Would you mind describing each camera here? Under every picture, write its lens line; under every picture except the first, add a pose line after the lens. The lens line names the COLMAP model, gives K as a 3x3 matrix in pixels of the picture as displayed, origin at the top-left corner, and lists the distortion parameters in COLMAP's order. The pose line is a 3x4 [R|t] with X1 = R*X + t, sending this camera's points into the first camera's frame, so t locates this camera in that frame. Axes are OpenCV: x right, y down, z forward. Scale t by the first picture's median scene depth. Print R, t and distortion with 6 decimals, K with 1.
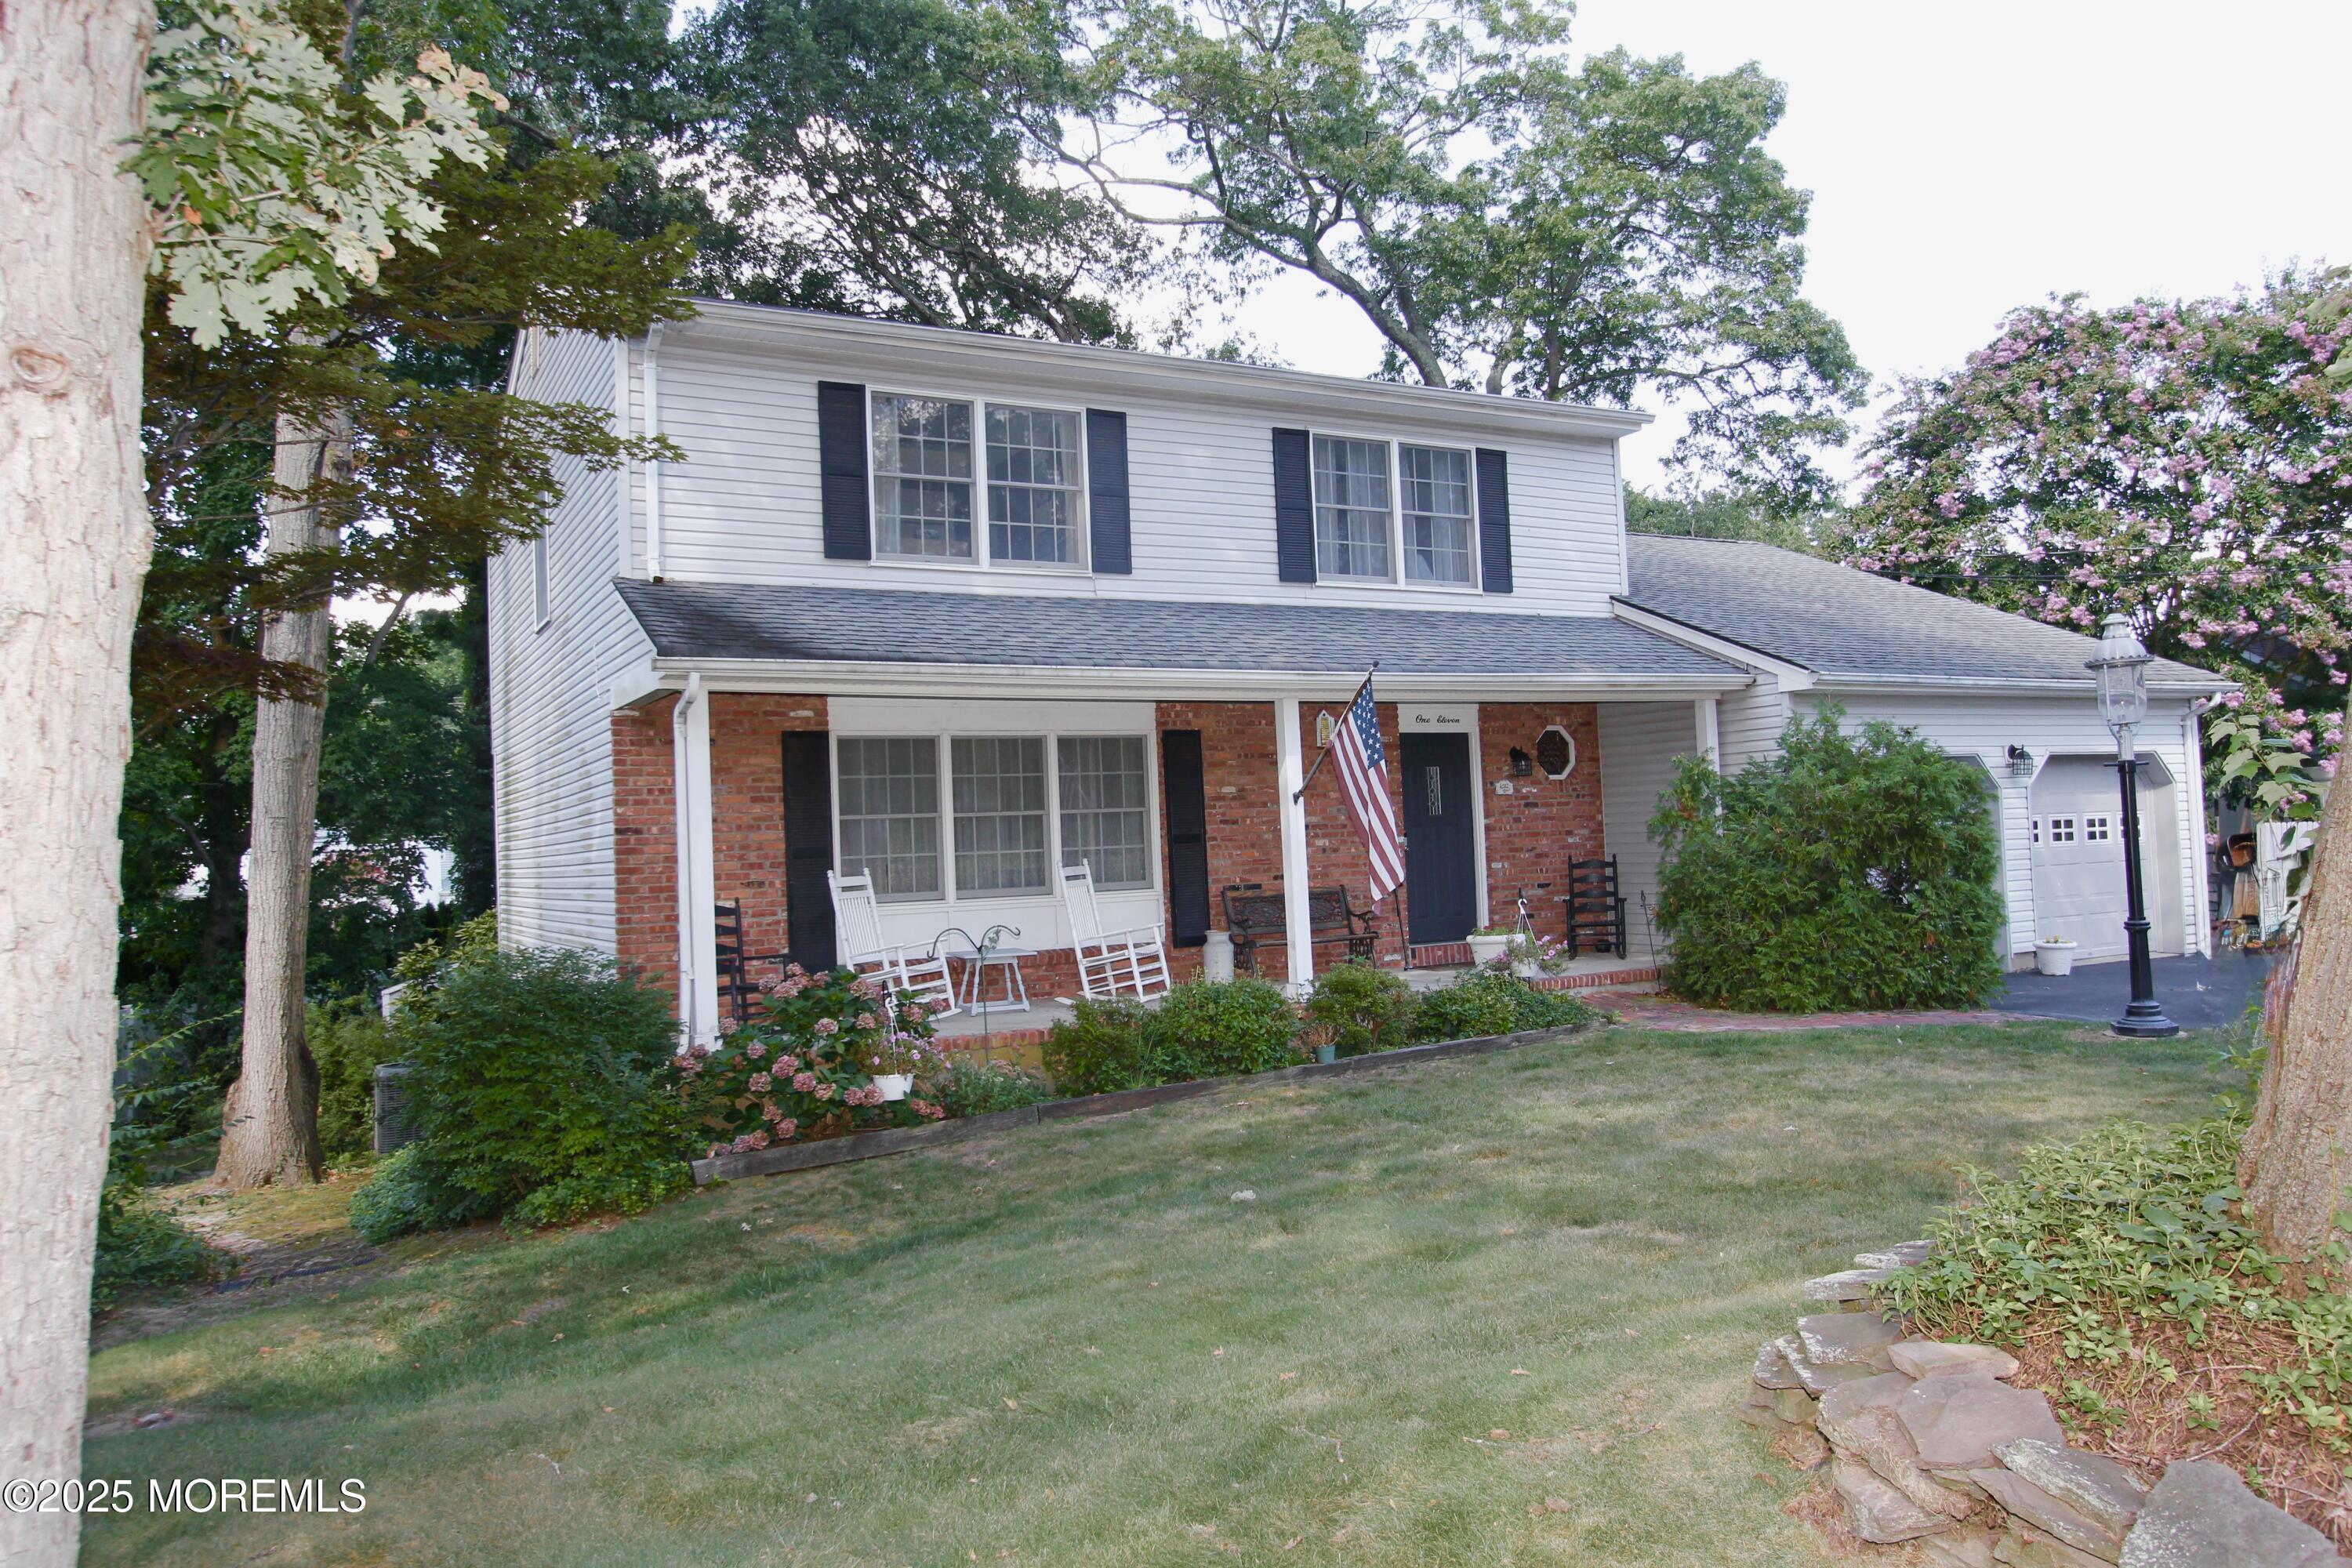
lens RADIAL K [[1648.9, 0, 1175.3], [0, 1648.9, 778.1], [0, 0, 1]] dist [-0.000881, -0.001079]
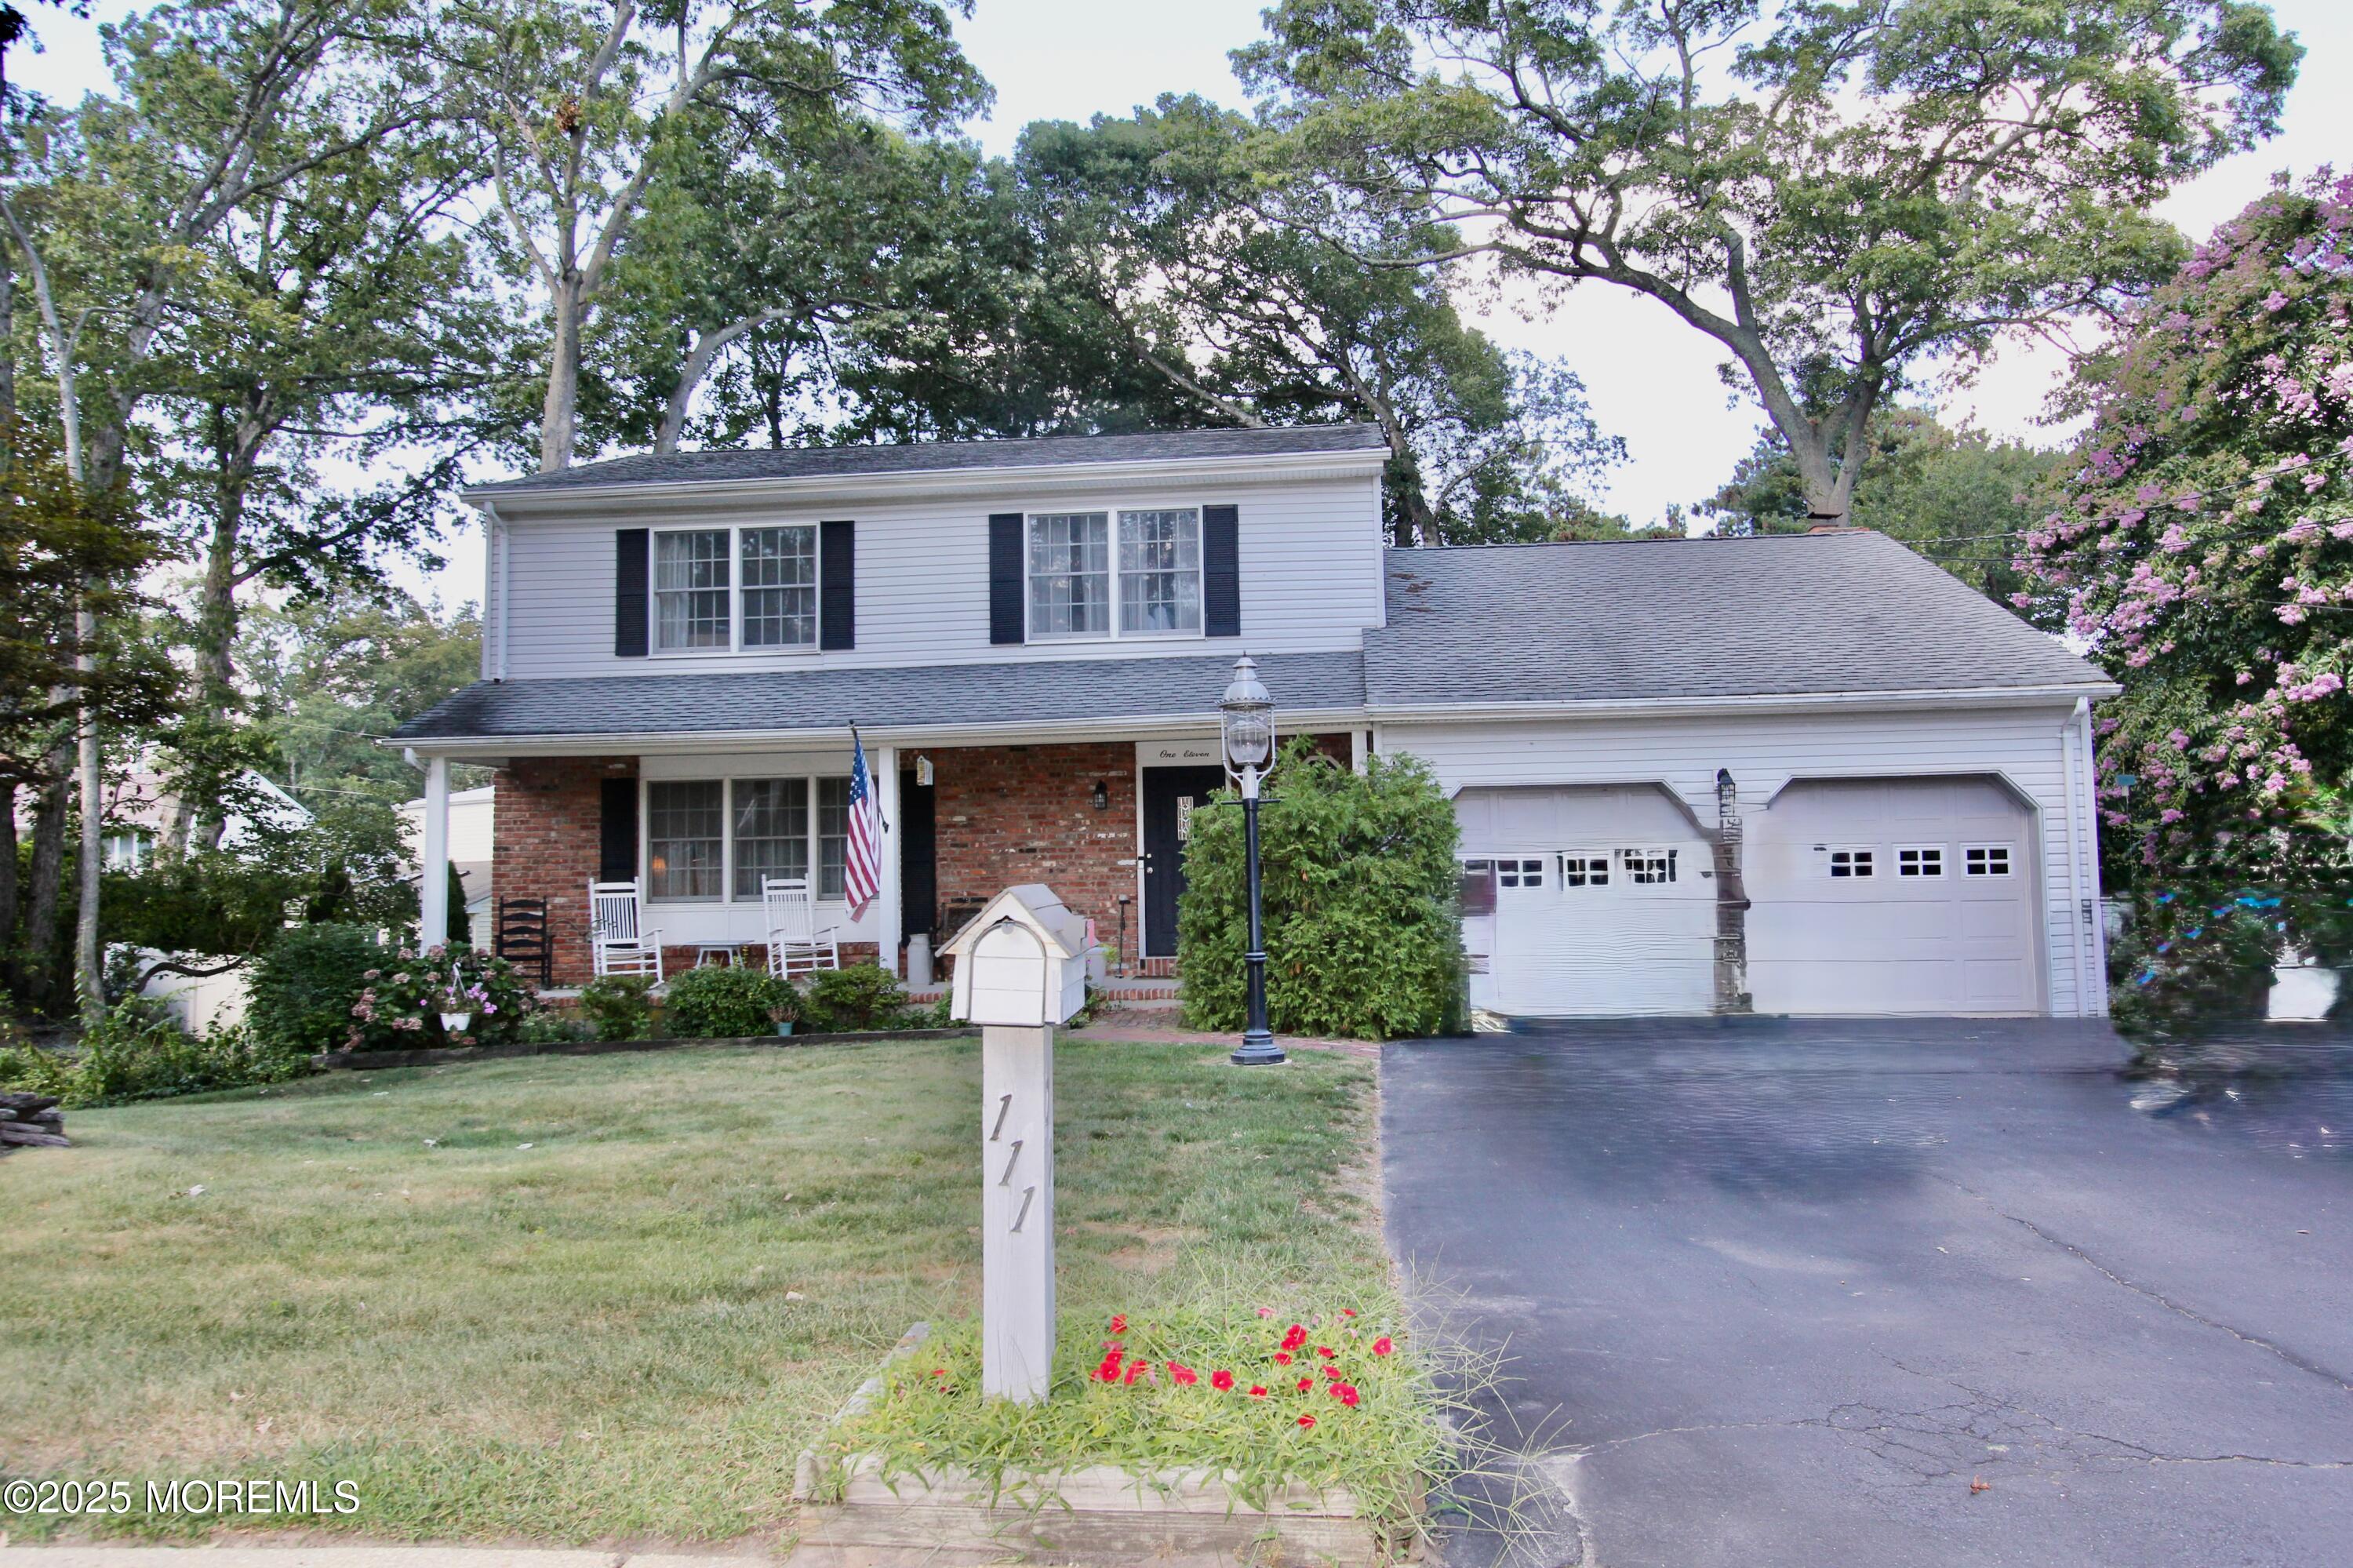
lens RADIAL K [[1196.4, 0, 1176.8], [0, 1196.4, 794.4], [0, 0, 1]] dist [0.003513, 0.000358]
pose [[0.849608, -0.009202, -0.527334, 0.663194], [0.011756, 0.999930, 0.001491, -0.010550], [0.527283, -0.007466, 0.849657, 0.350823]]
